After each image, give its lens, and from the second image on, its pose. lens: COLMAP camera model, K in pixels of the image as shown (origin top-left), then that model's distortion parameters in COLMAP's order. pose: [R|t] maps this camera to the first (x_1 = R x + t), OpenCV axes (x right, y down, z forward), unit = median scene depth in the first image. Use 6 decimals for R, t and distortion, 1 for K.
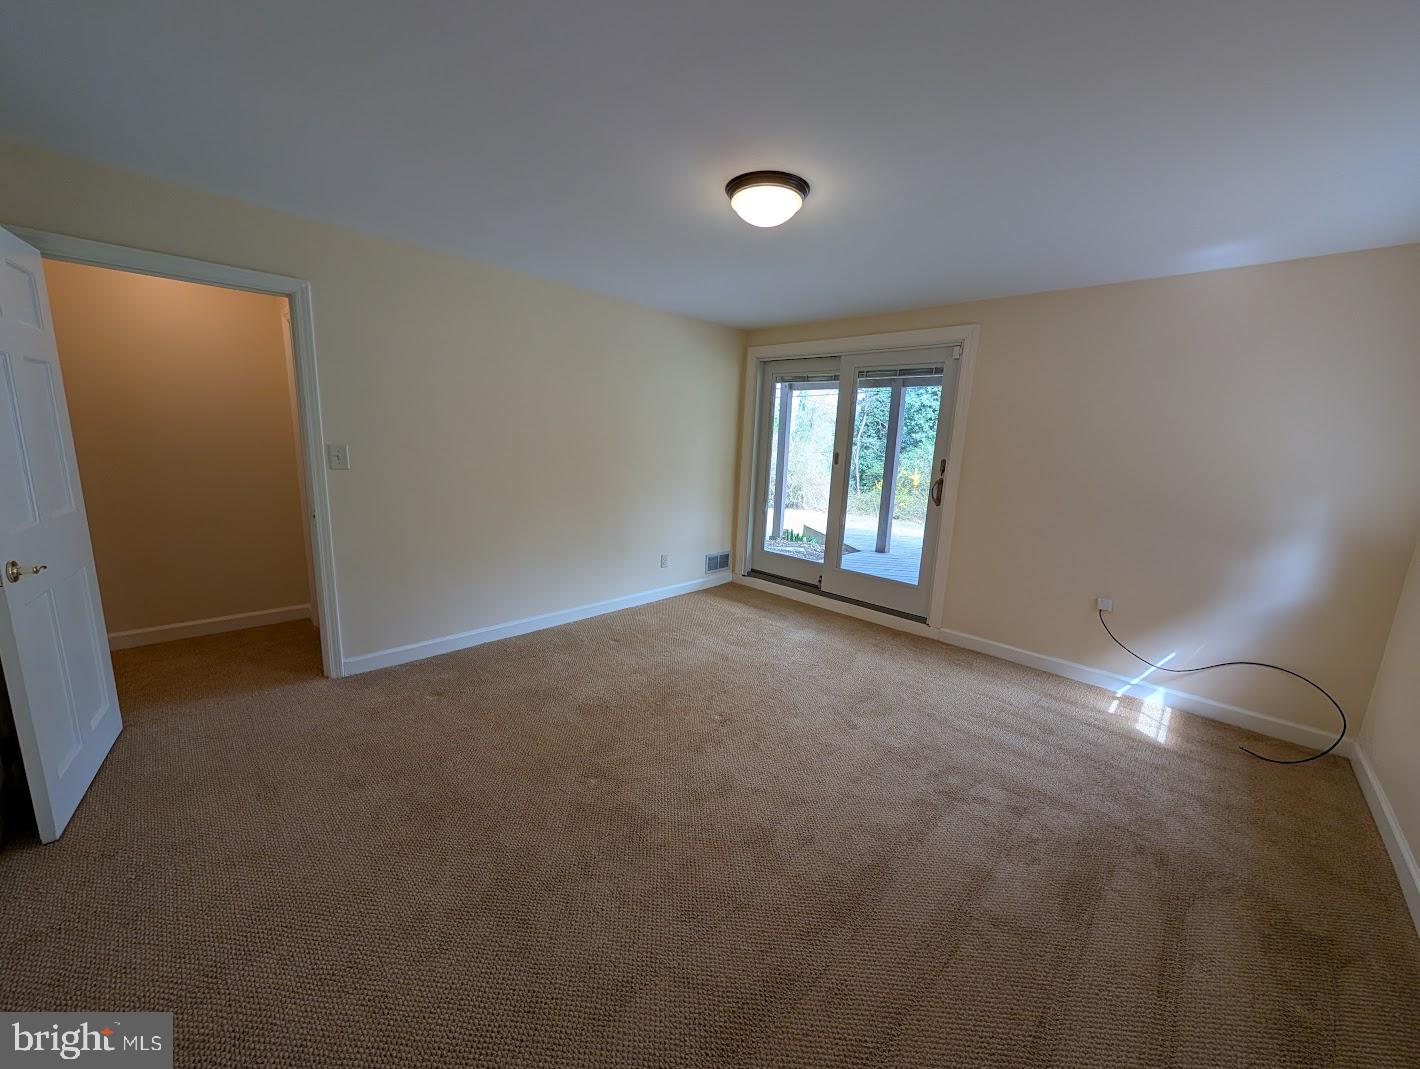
lens RADIAL K [[535.8, 0, 709.3], [0, 535.8, 534.7], [0, 0, 1]] dist [-0.001003, 0.000497]
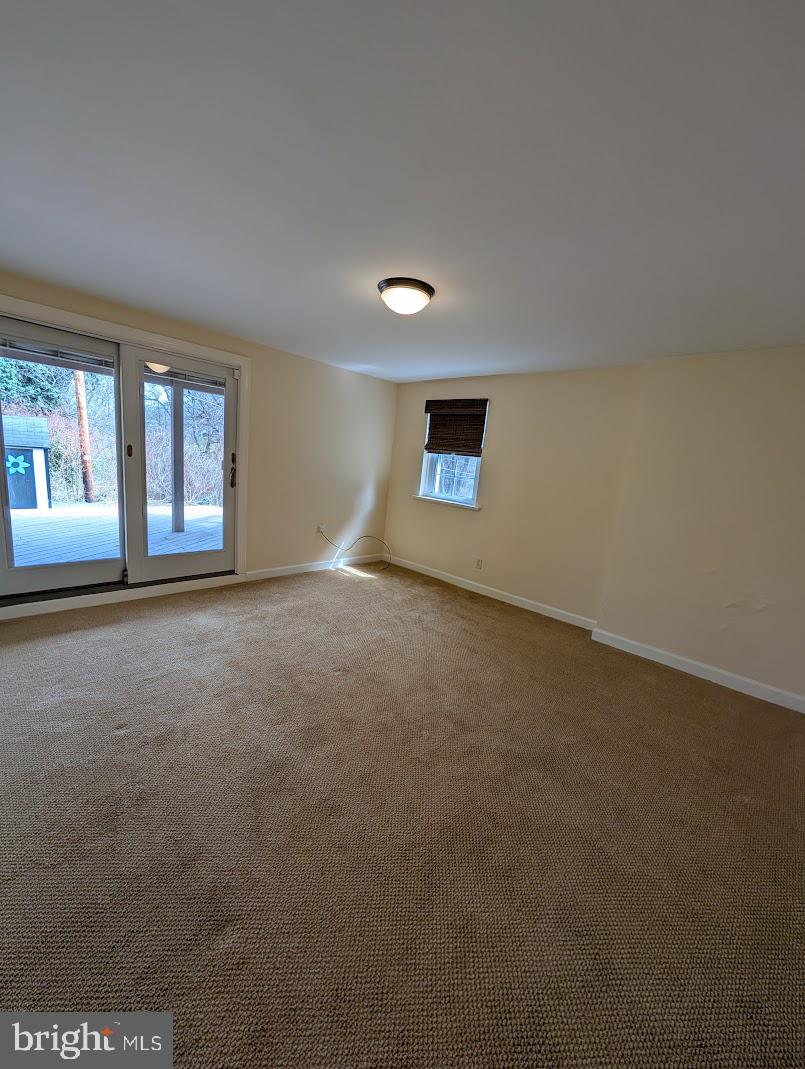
lens RADIAL K [[403.4, 0, 401.6], [0, 403.4, 534.2], [0, 0, 1]] dist [-0.001003, 0.000497]
pose [[0.010953, -0.221282, 0.975148, -0.578973], [0.091632, 0.971326, 0.219386, -0.120659], [-0.995733, 0.086952, 0.030915, 0.538605]]
